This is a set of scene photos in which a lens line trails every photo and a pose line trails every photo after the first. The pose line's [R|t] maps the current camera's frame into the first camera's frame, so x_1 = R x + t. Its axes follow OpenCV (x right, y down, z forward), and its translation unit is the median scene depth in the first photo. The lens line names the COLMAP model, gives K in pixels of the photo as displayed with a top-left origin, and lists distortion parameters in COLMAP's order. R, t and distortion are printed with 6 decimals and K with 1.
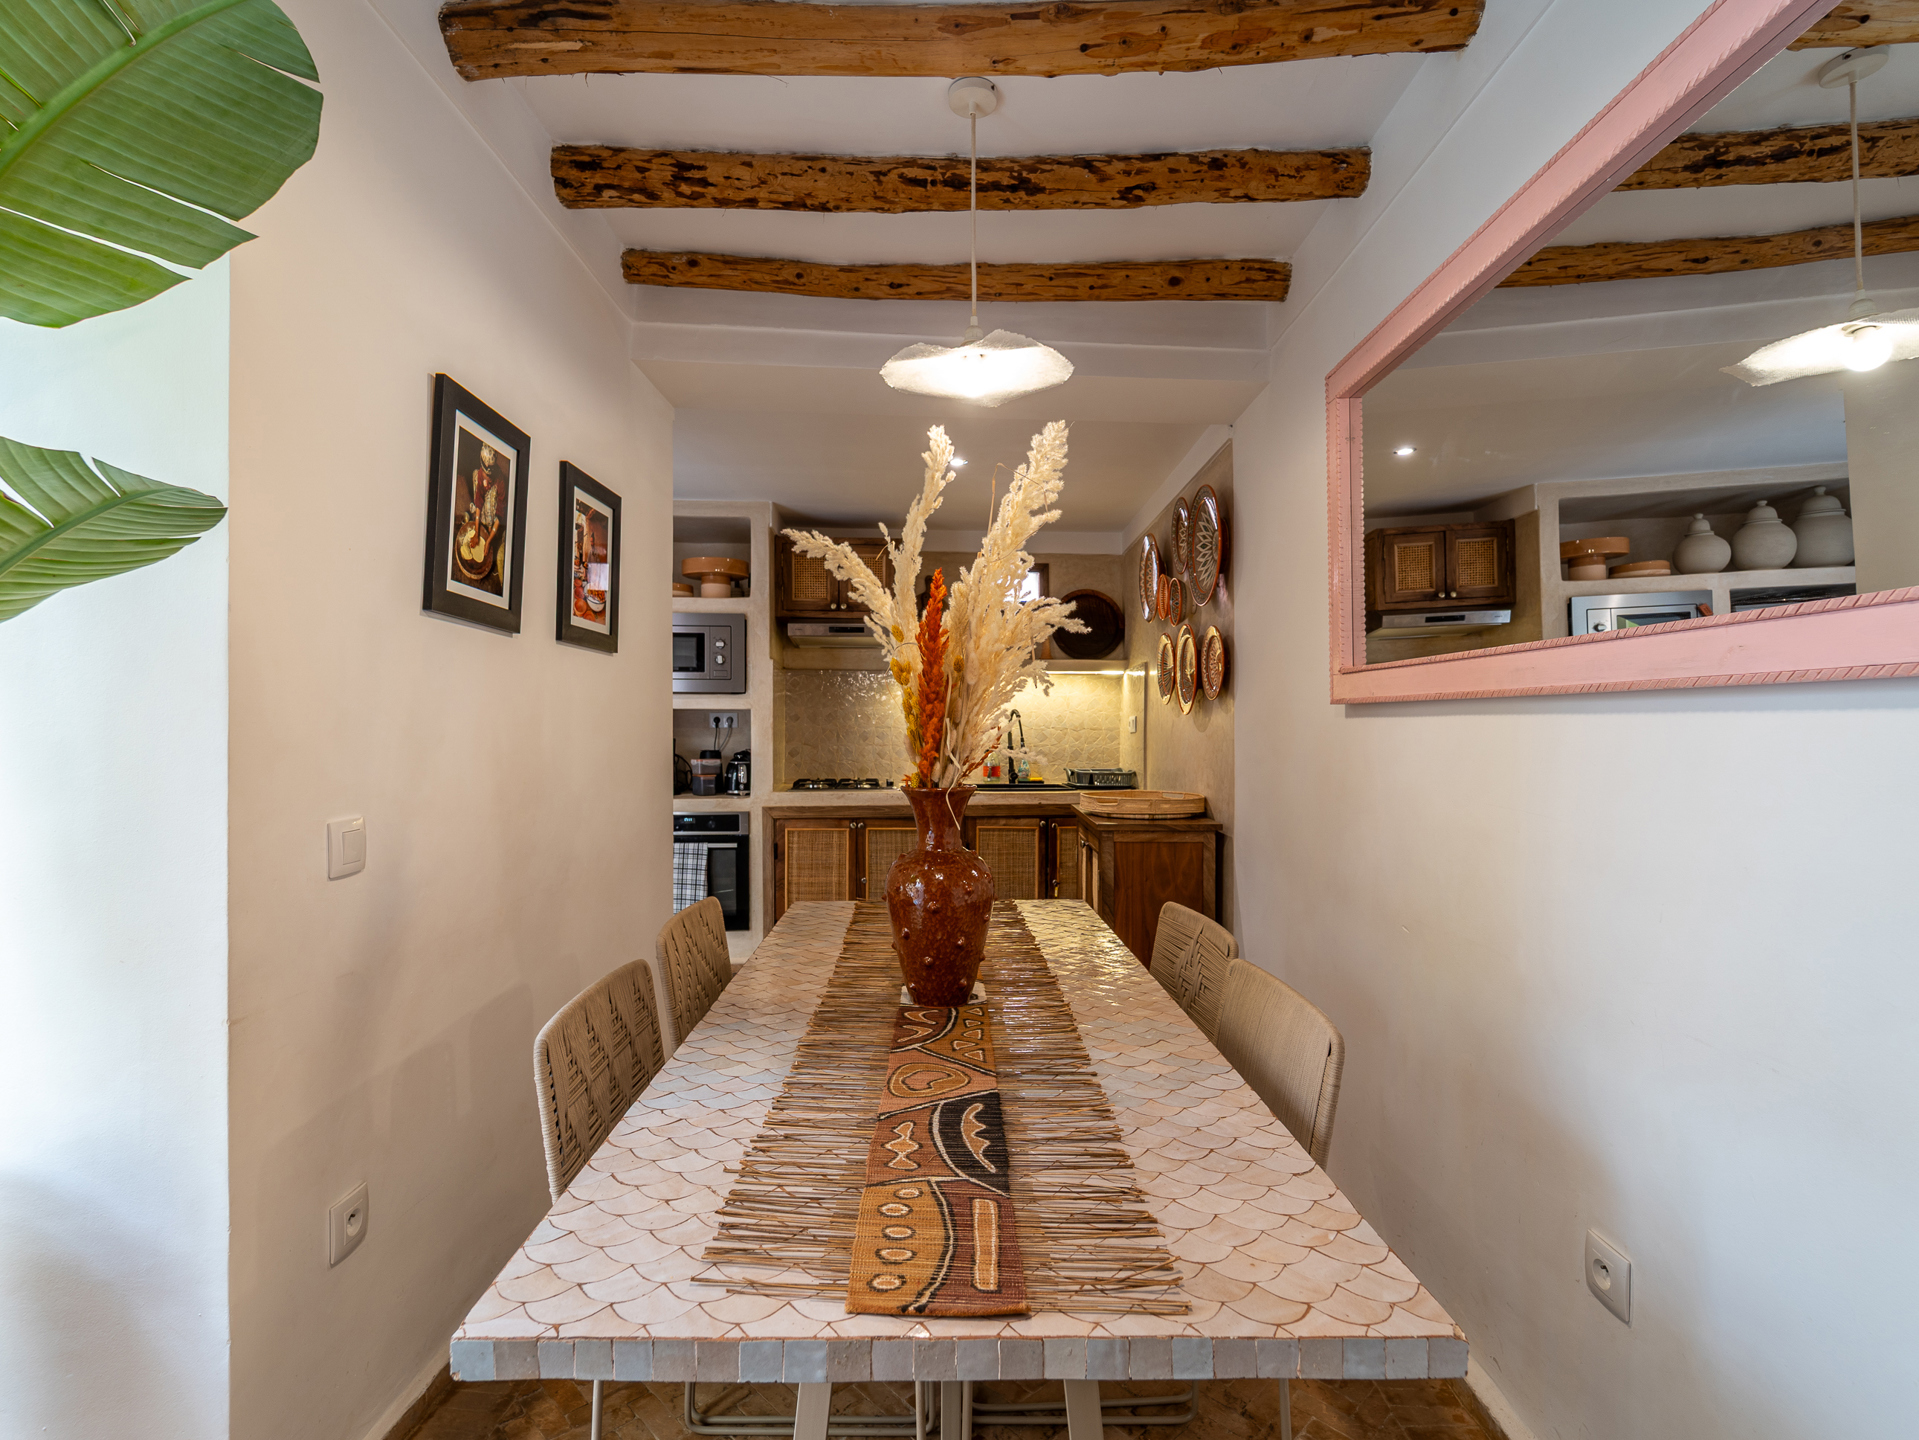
lens RADIAL K [[938.4, 0, 956.7], [0, 938.4, 733.2], [0, 0, 1]] dist [0.002455, -0.001247]
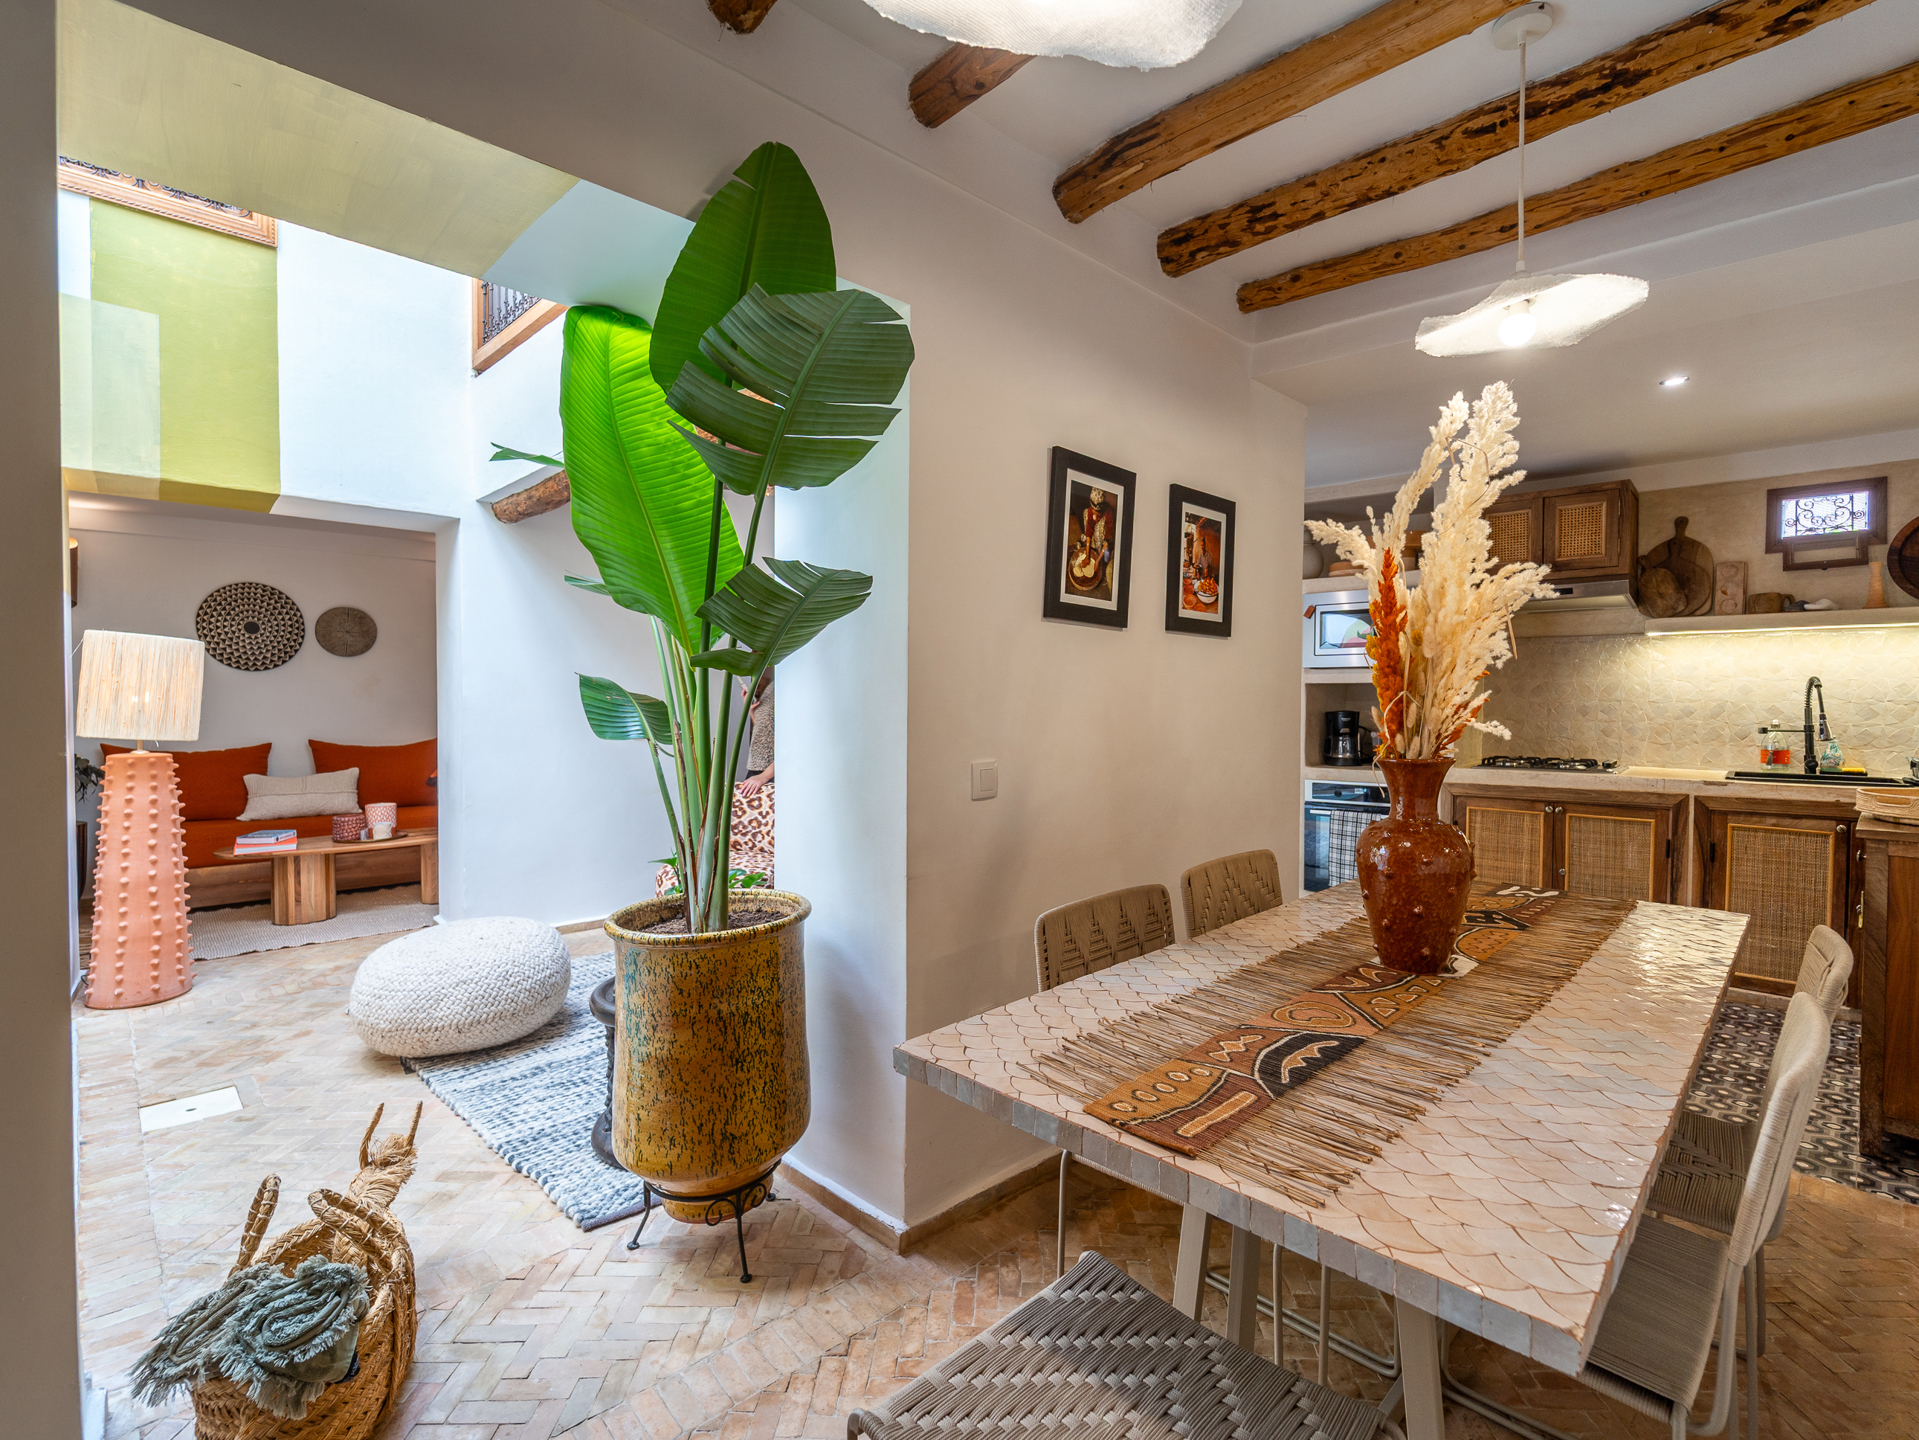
lens RADIAL K [[908.8, 0, 958.0], [0, 908.8, 716.5], [0, 0, 1]] dist [-0.000239, -0.001067]
pose [[0.694249, 0.011706, -0.719639, 0.297511], [-0.003965, 0.999915, 0.012440, 0.000958], [0.719724, -0.005783, 0.694237, -0.036200]]
